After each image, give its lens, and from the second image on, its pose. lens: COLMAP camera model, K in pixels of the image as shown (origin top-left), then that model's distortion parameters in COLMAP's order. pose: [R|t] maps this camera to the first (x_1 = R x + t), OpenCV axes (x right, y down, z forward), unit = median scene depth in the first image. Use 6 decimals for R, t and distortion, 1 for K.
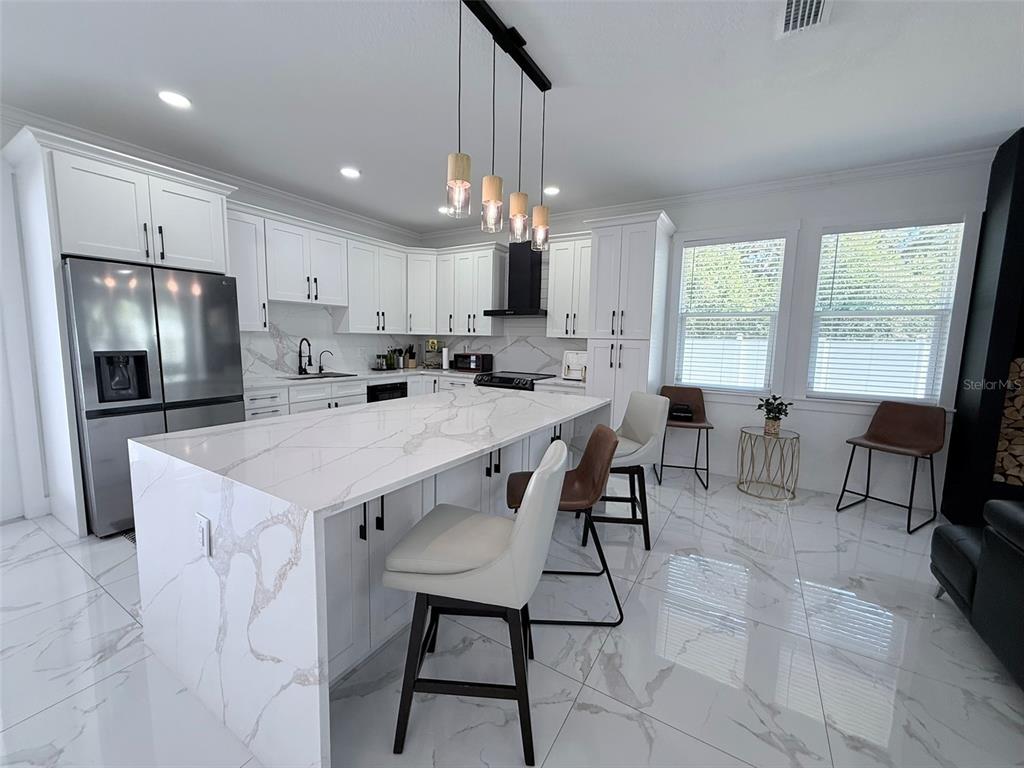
lens RADIAL K [[408.5, 0, 507.4], [0, 408.5, 382.2], [0, 0, 1]] dist [-0.001546, 0.000744]
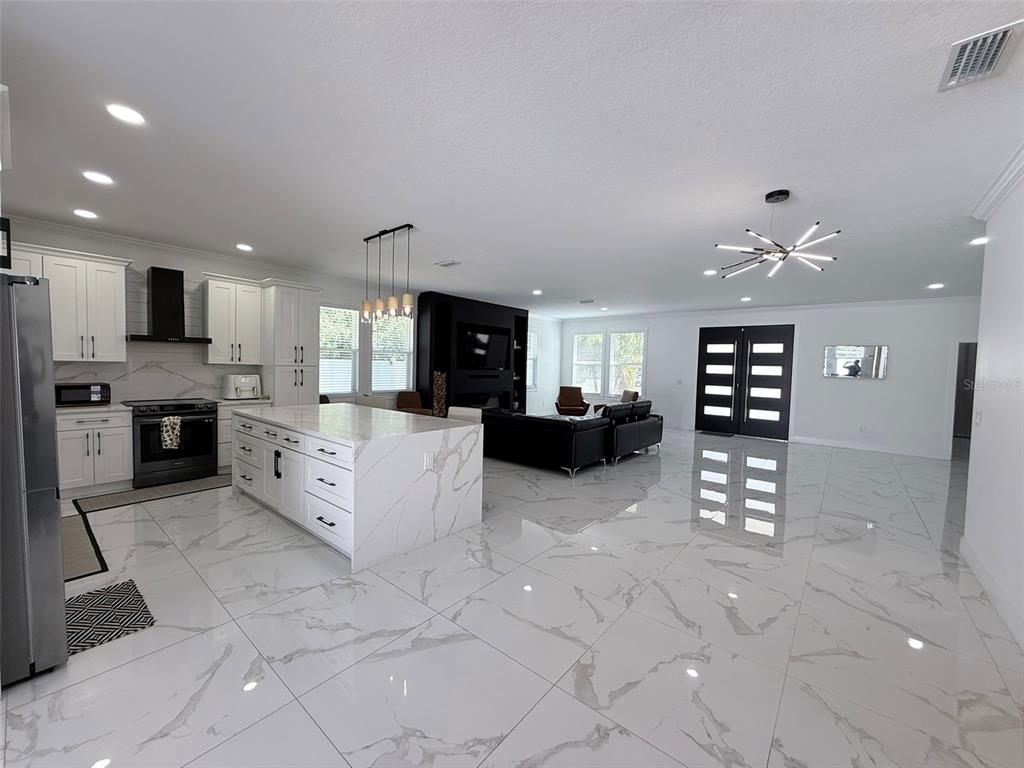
lens RADIAL K [[408.5, 0, 506.8], [0, 408.5, 382.7], [0, 0, 1]] dist [-0.001546, 0.000744]
pose [[0.152207, -0.060709, 0.986482, -1.053830], [0.085033, 0.995215, 0.048126, -0.053287], [-0.984684, 0.076559, 0.156641, 0.054909]]
